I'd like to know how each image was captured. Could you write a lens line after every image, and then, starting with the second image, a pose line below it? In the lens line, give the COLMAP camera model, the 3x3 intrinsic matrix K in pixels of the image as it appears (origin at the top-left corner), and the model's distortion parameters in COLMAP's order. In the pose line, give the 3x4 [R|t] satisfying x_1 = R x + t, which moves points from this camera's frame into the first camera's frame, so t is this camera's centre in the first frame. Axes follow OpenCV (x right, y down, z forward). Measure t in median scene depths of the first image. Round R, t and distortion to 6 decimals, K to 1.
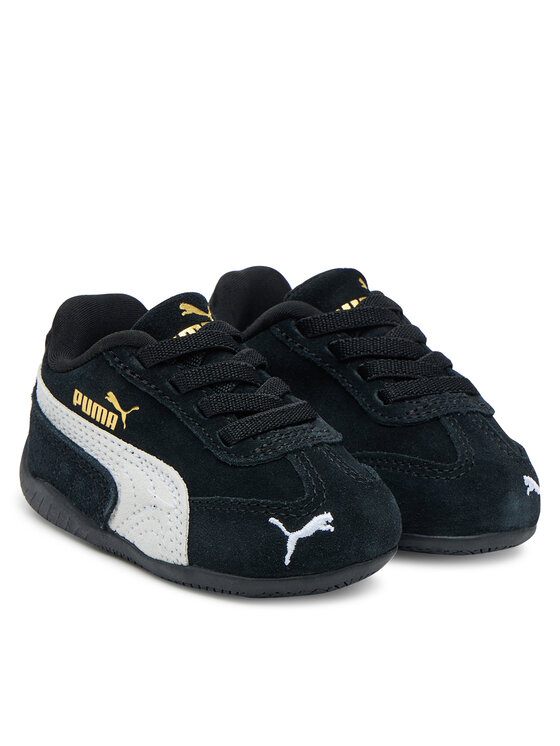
lens RADIAL K [[3367.5, 0, 279.9], [0, 3367.5, 372.9], [0, 0, 1]] dist [0.145025, 0.000000]
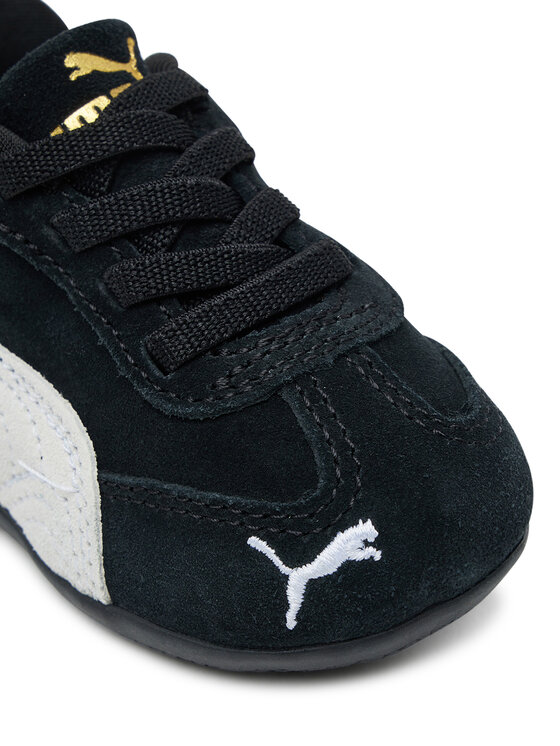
lens RADIAL K [[3367.5, 0, 280.1], [0, 3367.5, 372.9], [0, 0, 1]] dist [0.145025, 0.000000]
pose [[0.991996, -0.064604, -0.108491, 0.054822], [0.087809, 0.970382, 0.225050, -0.087478], [0.090739, -0.232775, 0.968288, 0.526172]]
